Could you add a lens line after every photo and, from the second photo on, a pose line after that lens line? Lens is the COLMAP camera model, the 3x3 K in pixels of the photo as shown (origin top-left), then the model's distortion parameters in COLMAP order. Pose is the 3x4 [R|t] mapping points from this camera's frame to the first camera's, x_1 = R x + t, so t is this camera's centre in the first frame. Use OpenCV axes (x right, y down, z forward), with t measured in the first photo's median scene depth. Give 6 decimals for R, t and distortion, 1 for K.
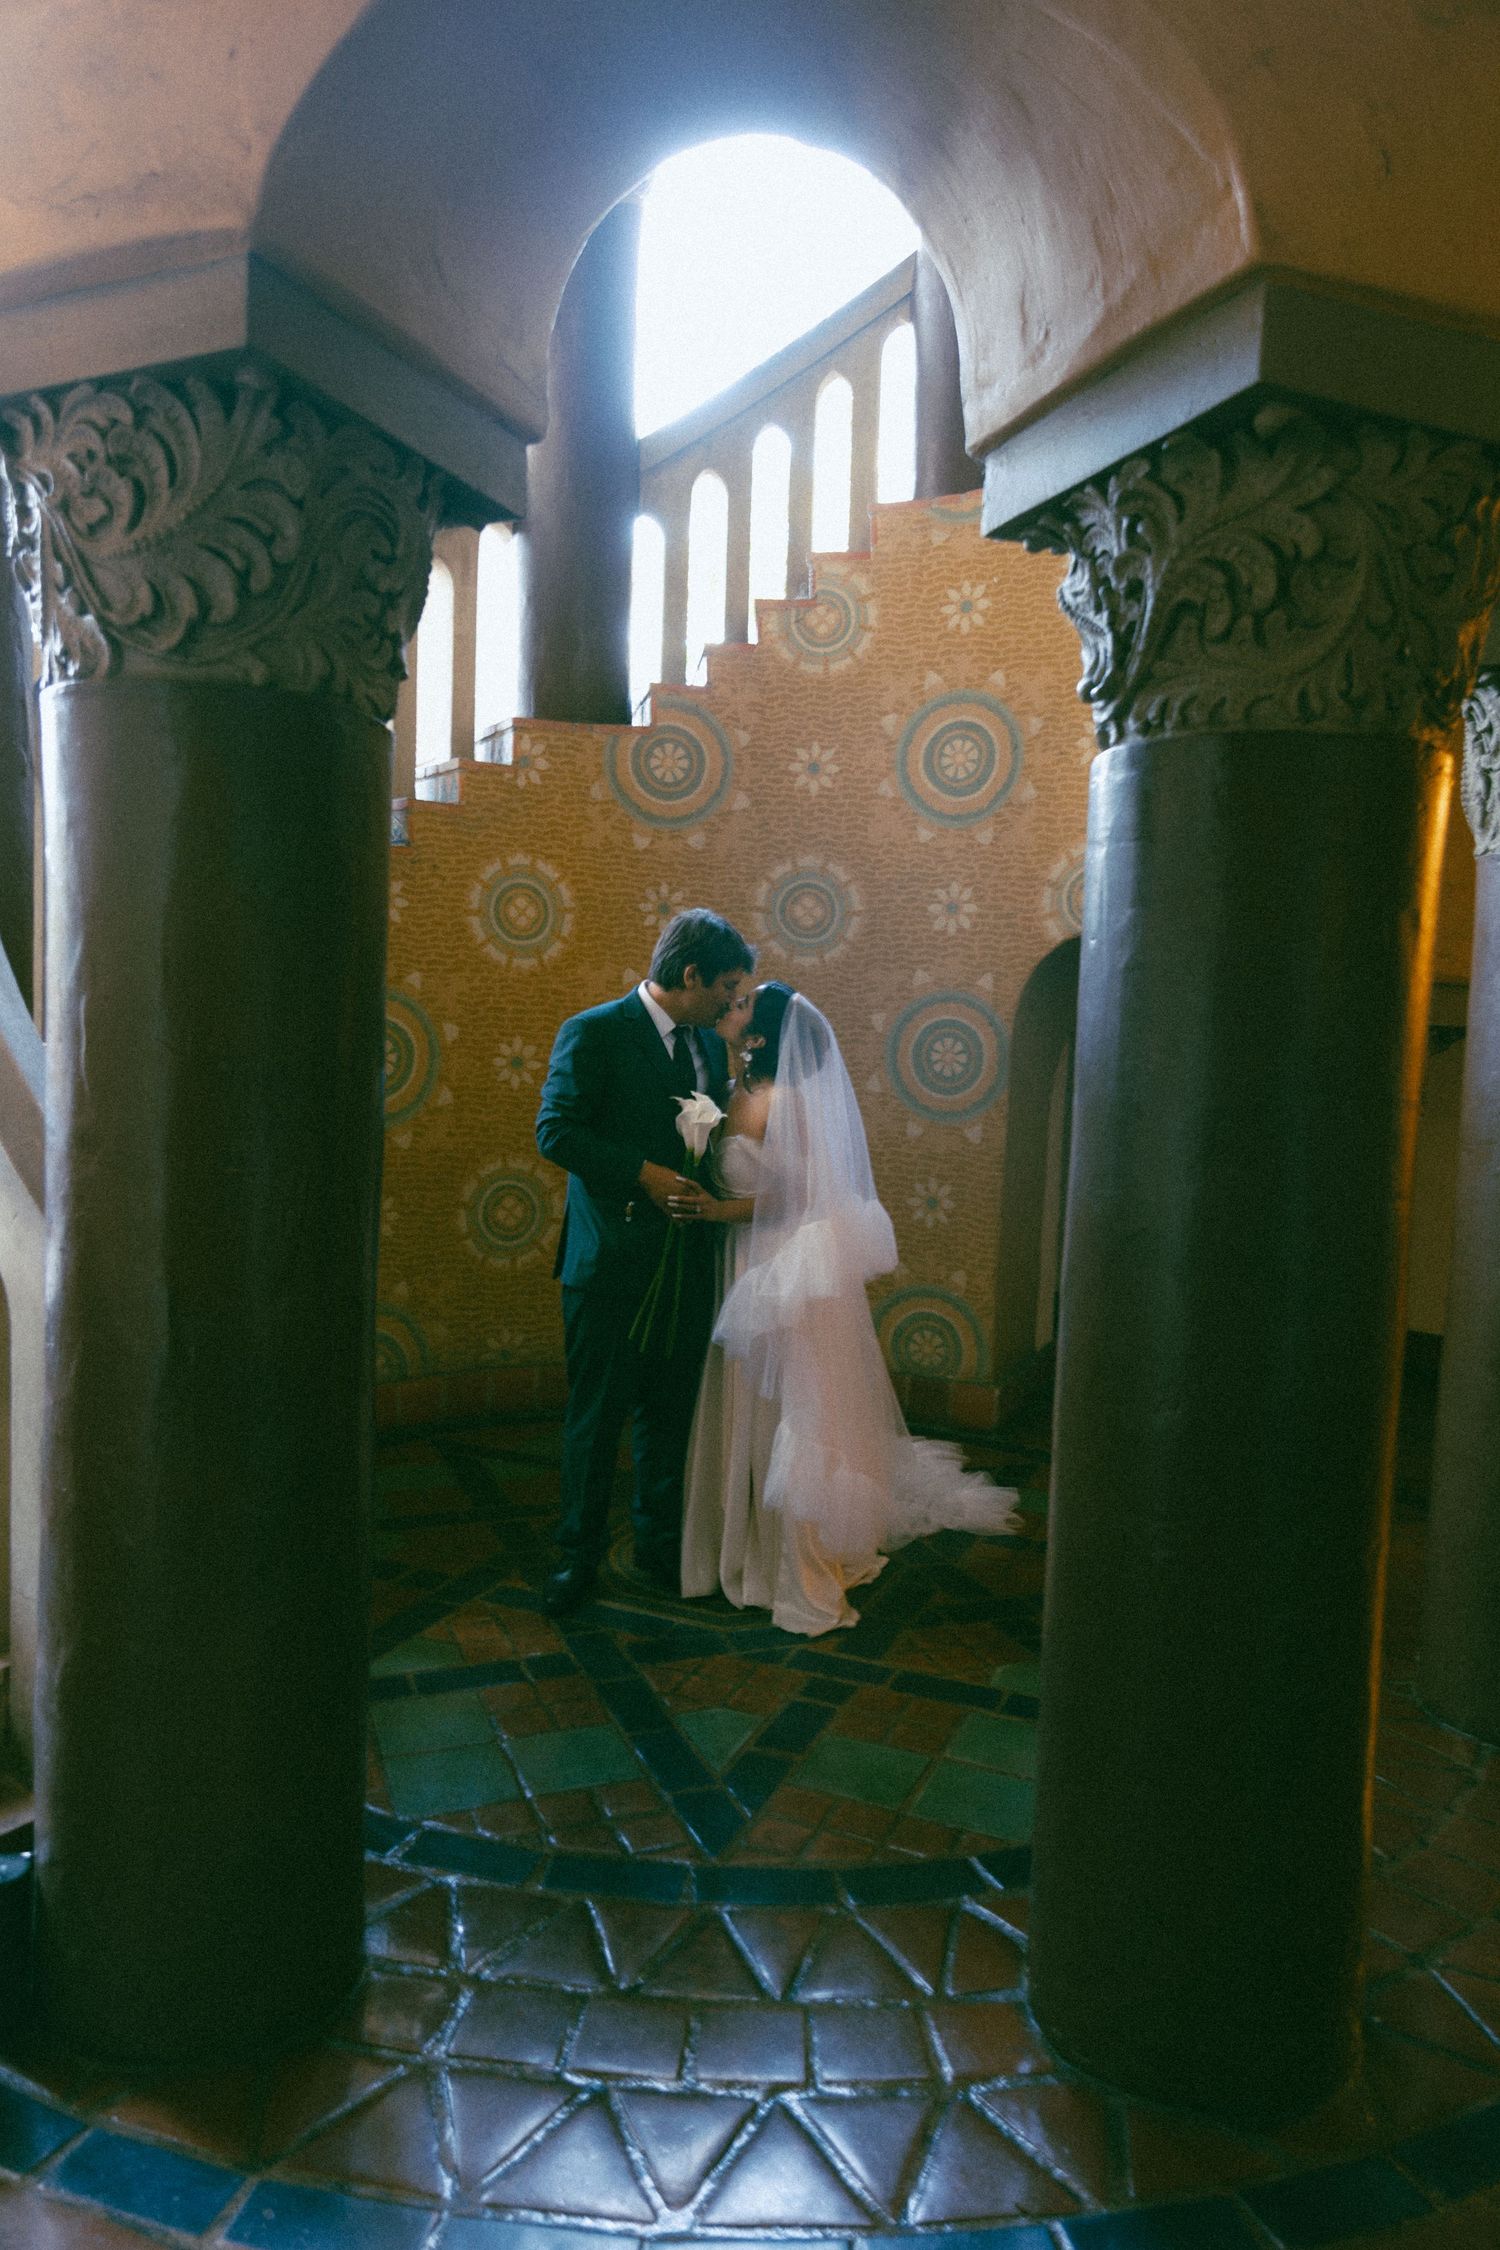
lens RADIAL K [[1527.7, 0, 750.0], [0, 1527.7, 1125.0], [0, 0, 1]] dist [0.005968, -0.012116]
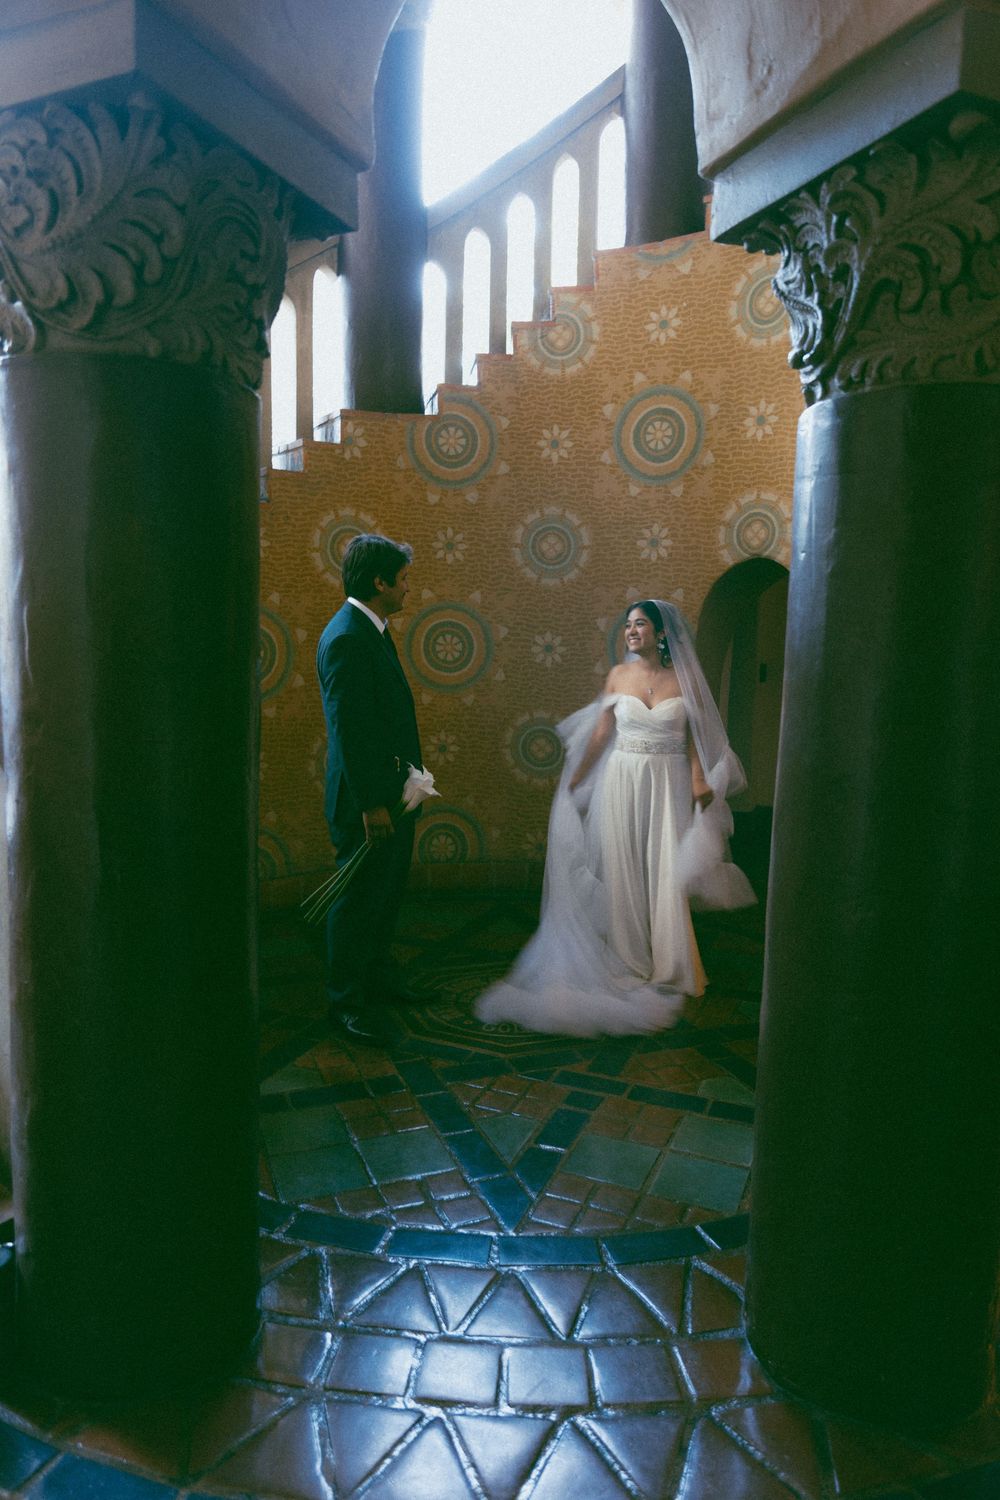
lens RADIAL K [[1018.4, 0, 500.0], [0, 1018.4, 750.0], [0, 0, 1]] dist [0.005968, -0.012116]
pose [[0.999912, -0.013145, 0.001840, -0.014687], [0.013033, 0.998596, 0.051351, -0.000640], [-0.002512, -0.051322, 0.998679, 0.050408]]
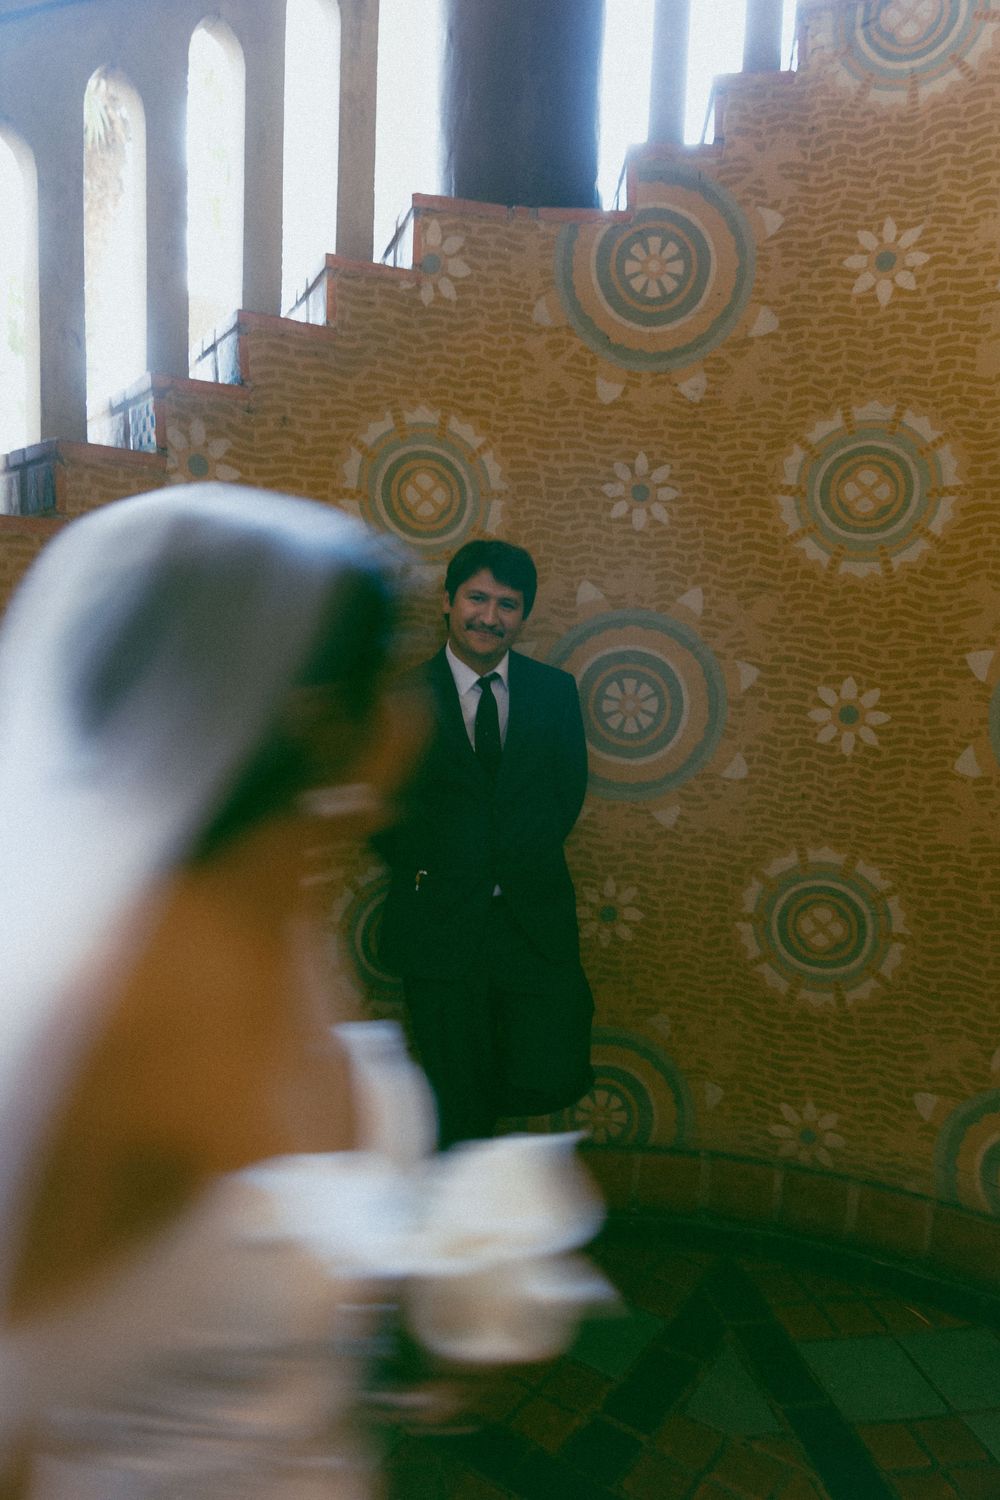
lens RADIAL K [[1018.4, 0, 500.0], [0, 1018.4, 750.0], [0, 0, 1]] dist [0.005968, -0.012116]
pose [[0.977893, 0.028116, -0.207205, -0.021822], [-0.023652, 0.999432, 0.023988, -0.039644], [0.207762, -0.018557, 0.978003, 0.574434]]
